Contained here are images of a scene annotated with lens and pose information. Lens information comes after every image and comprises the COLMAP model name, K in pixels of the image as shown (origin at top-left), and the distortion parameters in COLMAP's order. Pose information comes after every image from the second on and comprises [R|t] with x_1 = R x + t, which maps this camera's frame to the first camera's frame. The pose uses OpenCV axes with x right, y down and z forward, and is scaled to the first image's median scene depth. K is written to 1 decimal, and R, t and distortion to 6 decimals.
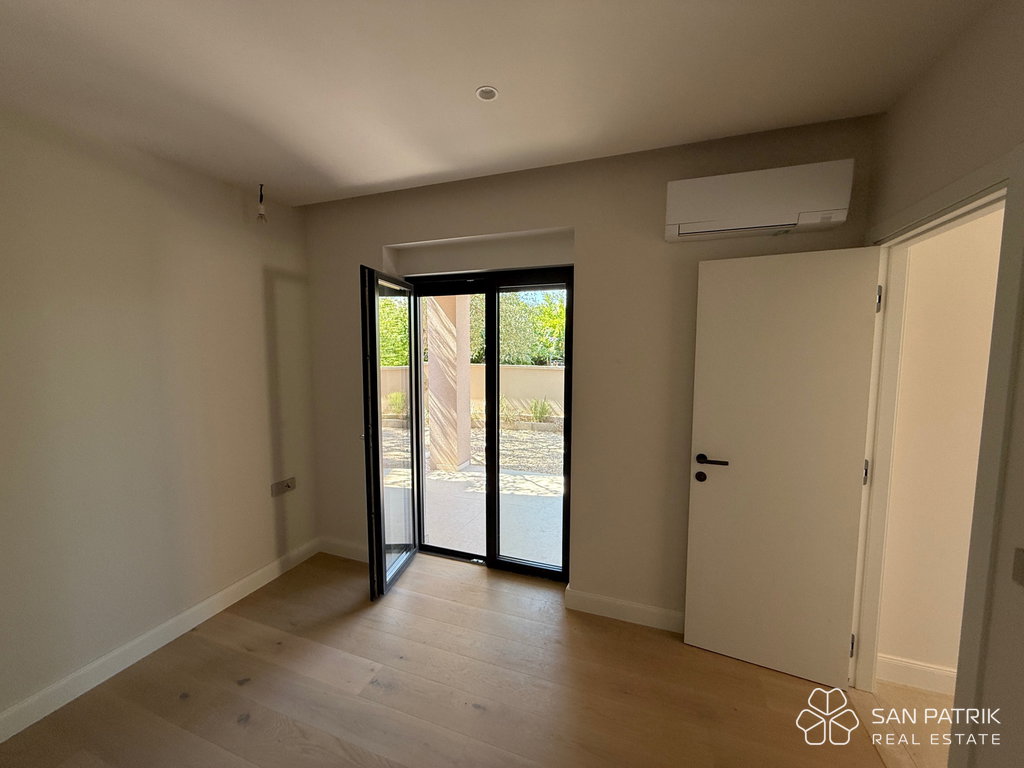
lens RADIAL K [[407.3, 0, 509.3], [0, 407.3, 382.6], [0, 0, 1]] dist [-0.001176, -0.000178]
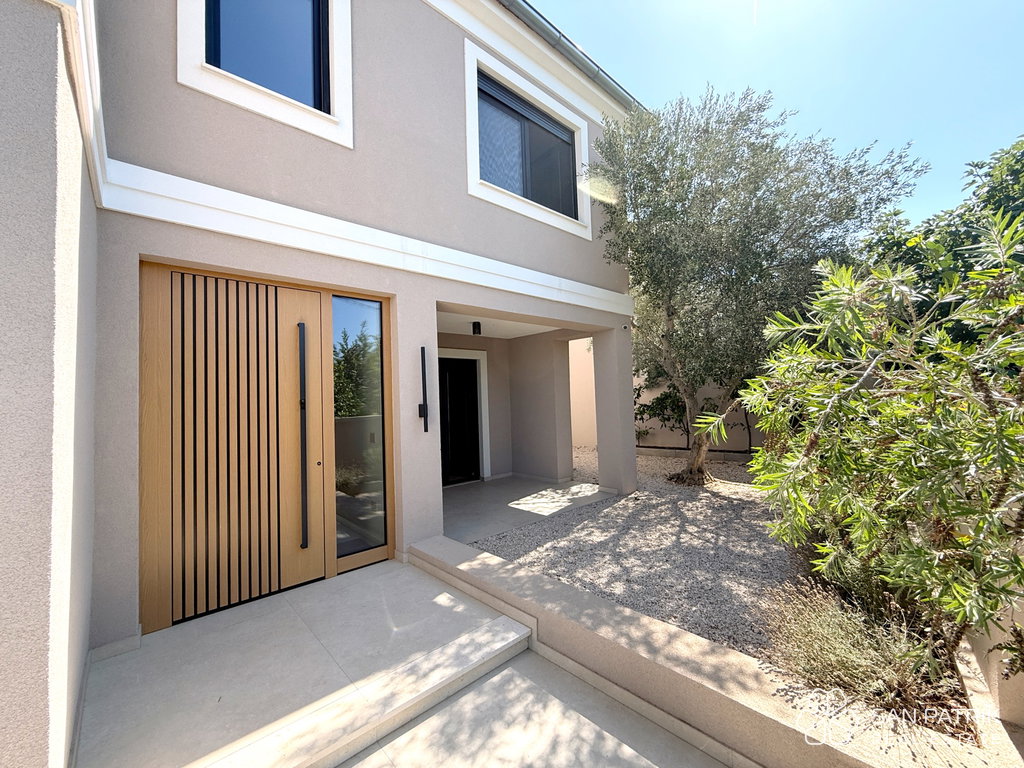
lens RADIAL K [[407.3, 0, 509.3], [0, 407.3, 382.6], [0, 0, 1]] dist [-0.001176, -0.000178]
pose [[-0.456329, -0.021124, -0.889560, 1.066187], [-0.043612, 0.999048, -0.001351, -0.078319], [0.888742, 0.038179, -0.456816, 1.354613]]
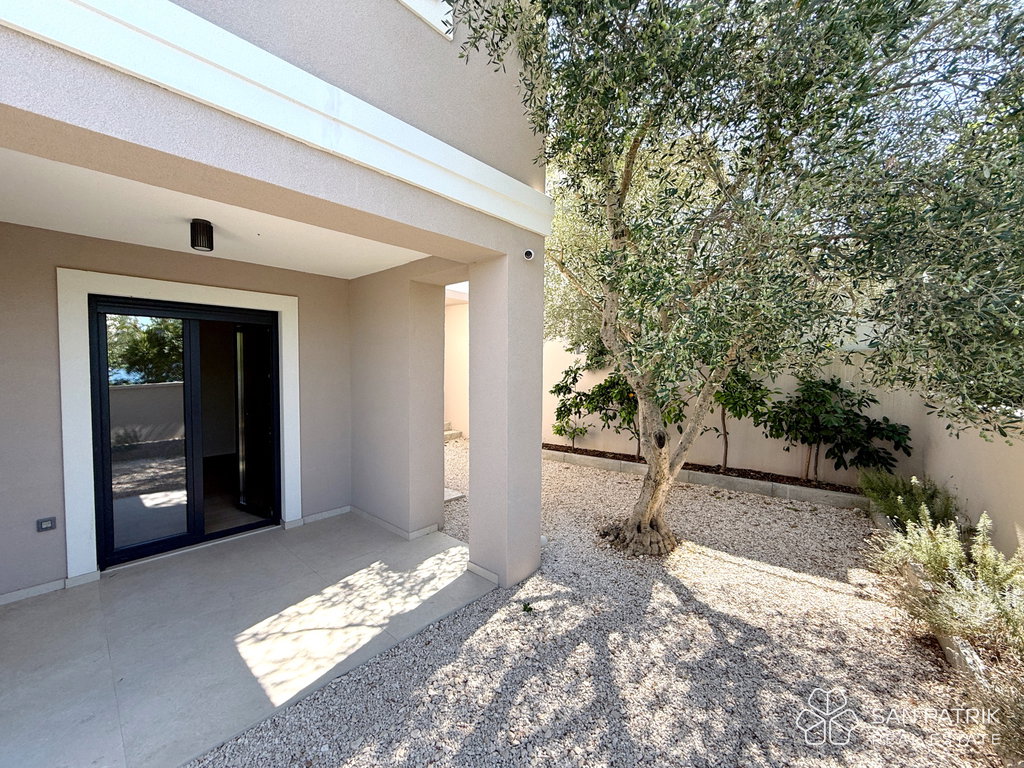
lens RADIAL K [[407.3, 0, 509.3], [0, 407.3, 382.6], [0, 0, 1]] dist [-0.001176, -0.000178]
pose [[-0.369865, 0.033145, -0.928494, 0.425919], [-0.086143, 0.993835, 0.069793, -0.111344], [0.925083, 0.105797, -0.364729, 1.312513]]
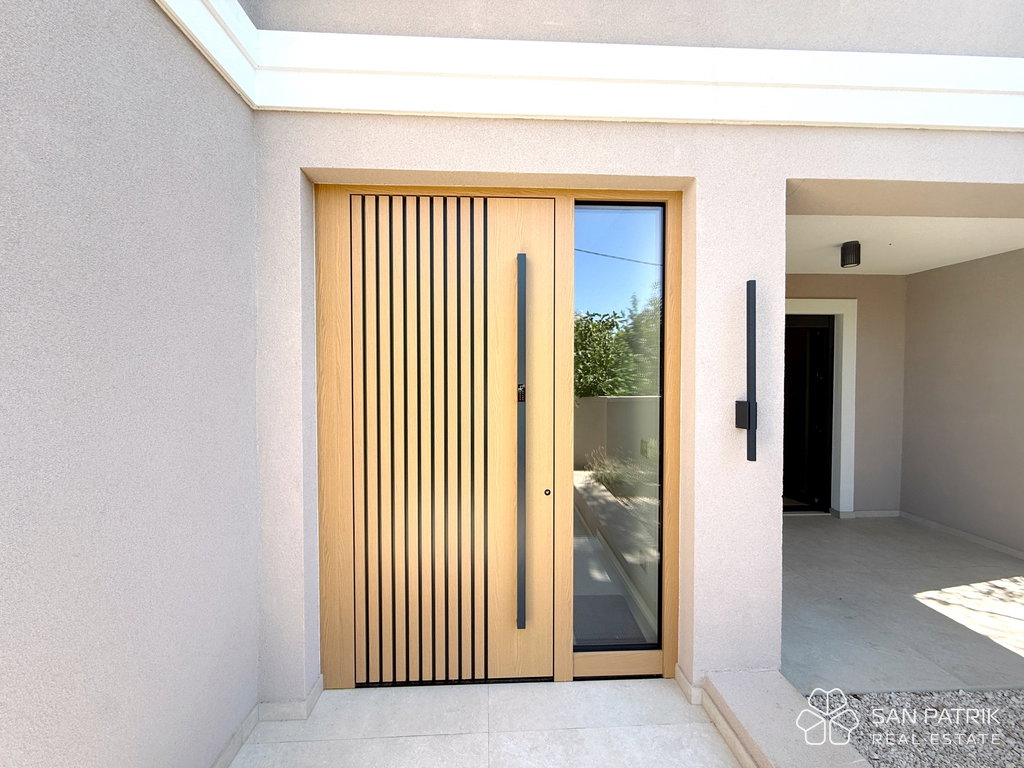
lens RADIAL K [[420.4, 0, 501.8], [0, 420.4, 384.6], [0, 0, 1]] dist [-0.000240, -0.000180]
pose [[-0.920369, 0.010026, -0.390922, 0.838738], [-0.033773, 0.993898, 0.105004, -0.079000], [0.389589, 0.109846, -0.914415, 1.147964]]
